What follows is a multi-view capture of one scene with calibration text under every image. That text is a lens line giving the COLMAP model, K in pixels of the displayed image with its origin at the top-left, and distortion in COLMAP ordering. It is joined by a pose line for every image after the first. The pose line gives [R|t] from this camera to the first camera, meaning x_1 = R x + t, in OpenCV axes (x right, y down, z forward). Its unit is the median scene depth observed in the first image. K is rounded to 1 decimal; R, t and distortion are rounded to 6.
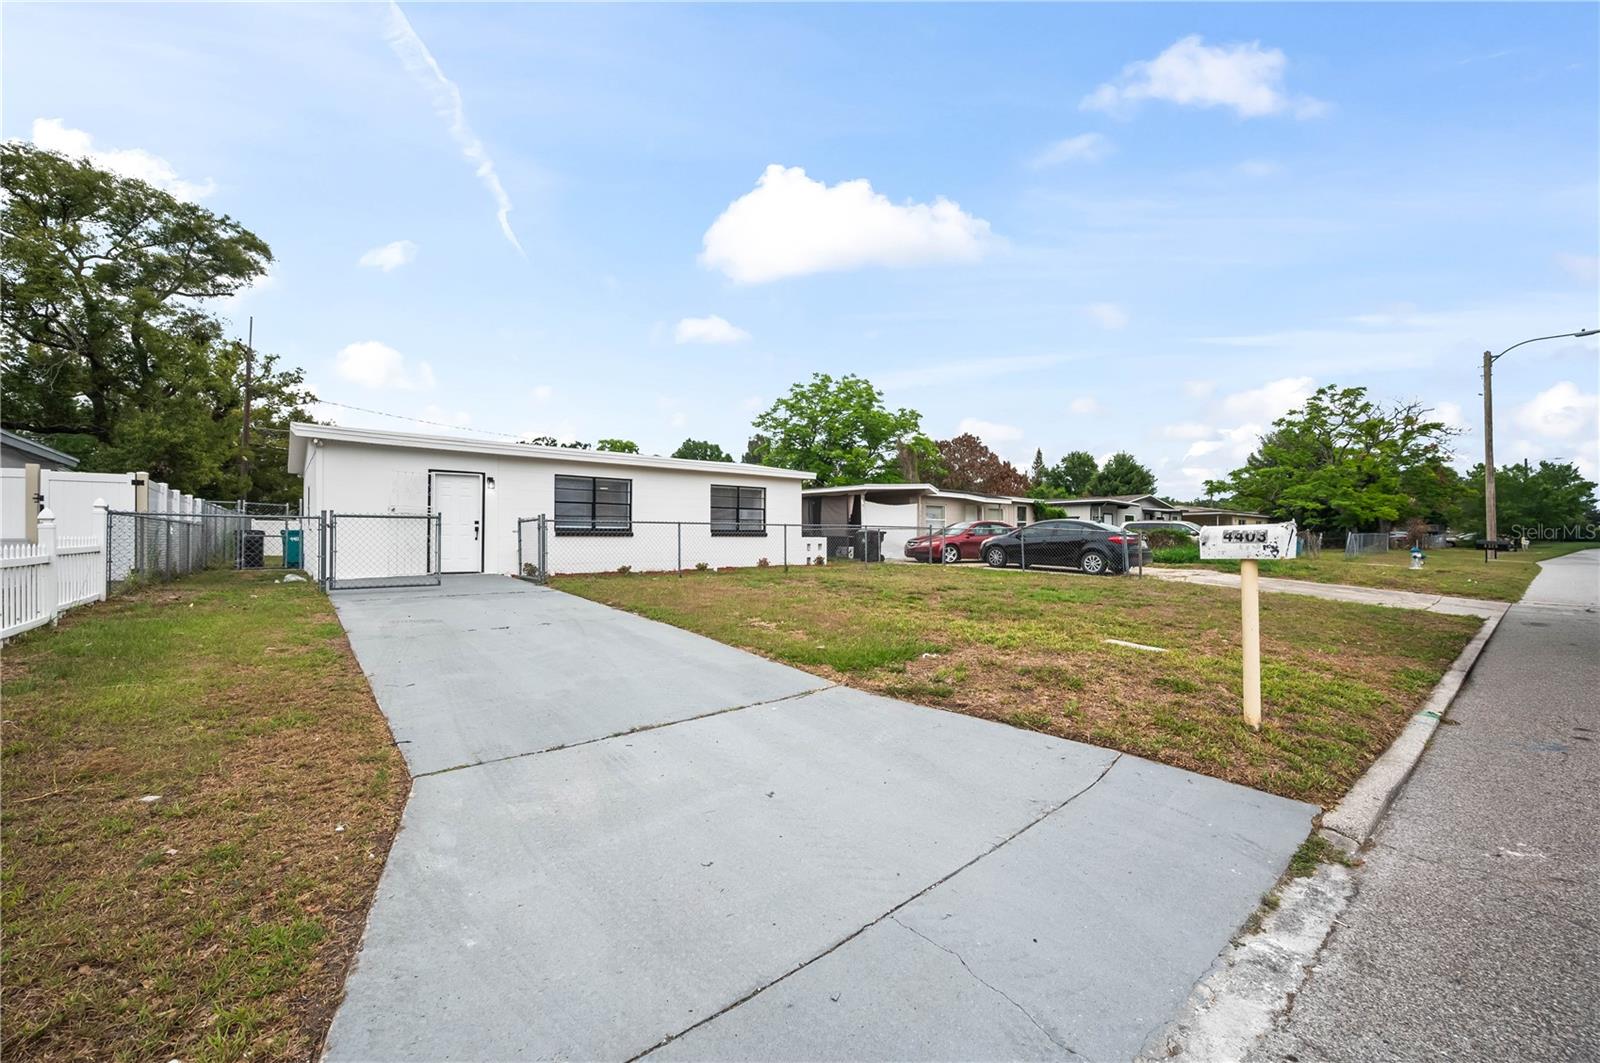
lens RADIAL K [[644.4, 0, 810.6], [0, 644.4, 533.0], [0, 0, 1]] dist [-0.000043, 0.000000]
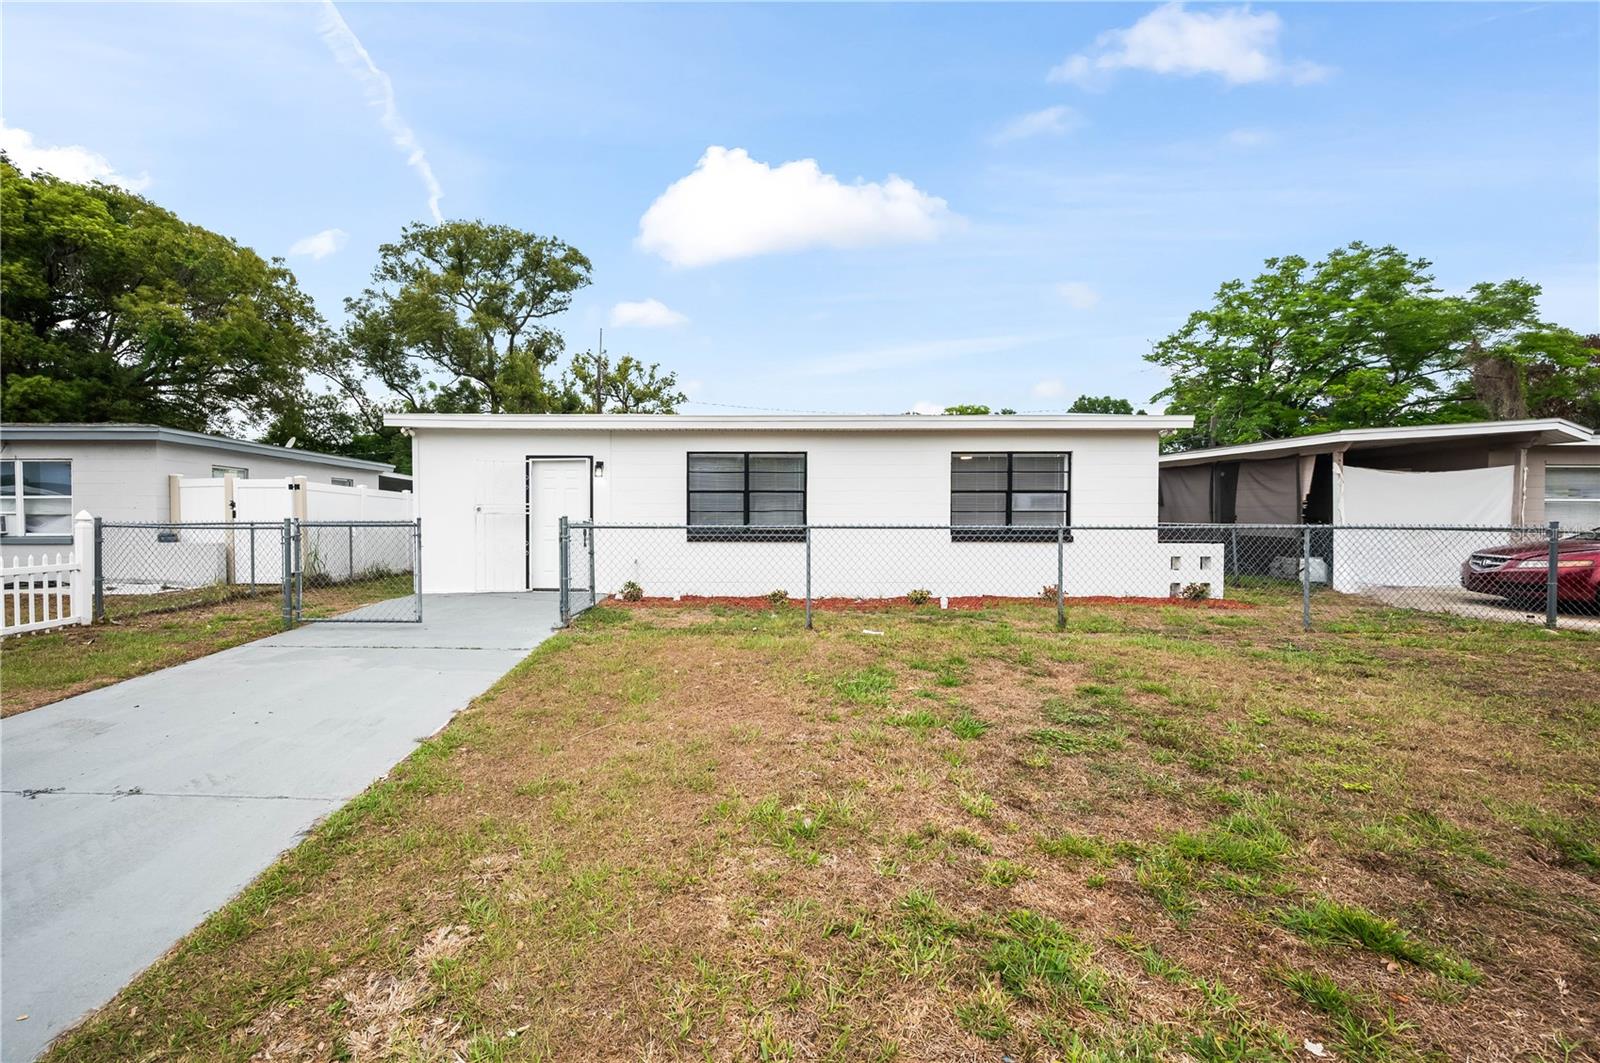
lens RADIAL K [[632.3, 0, 765.7], [0, 632.3, 520.7], [0, 0, 1]] dist [0.002167, 0.000318]
pose [[0.749230, 0.007722, -0.662265, 0.059842], [0.004105, 0.999859, 0.016302, -0.014640], [0.662297, -0.014933, 0.749092, 0.283976]]
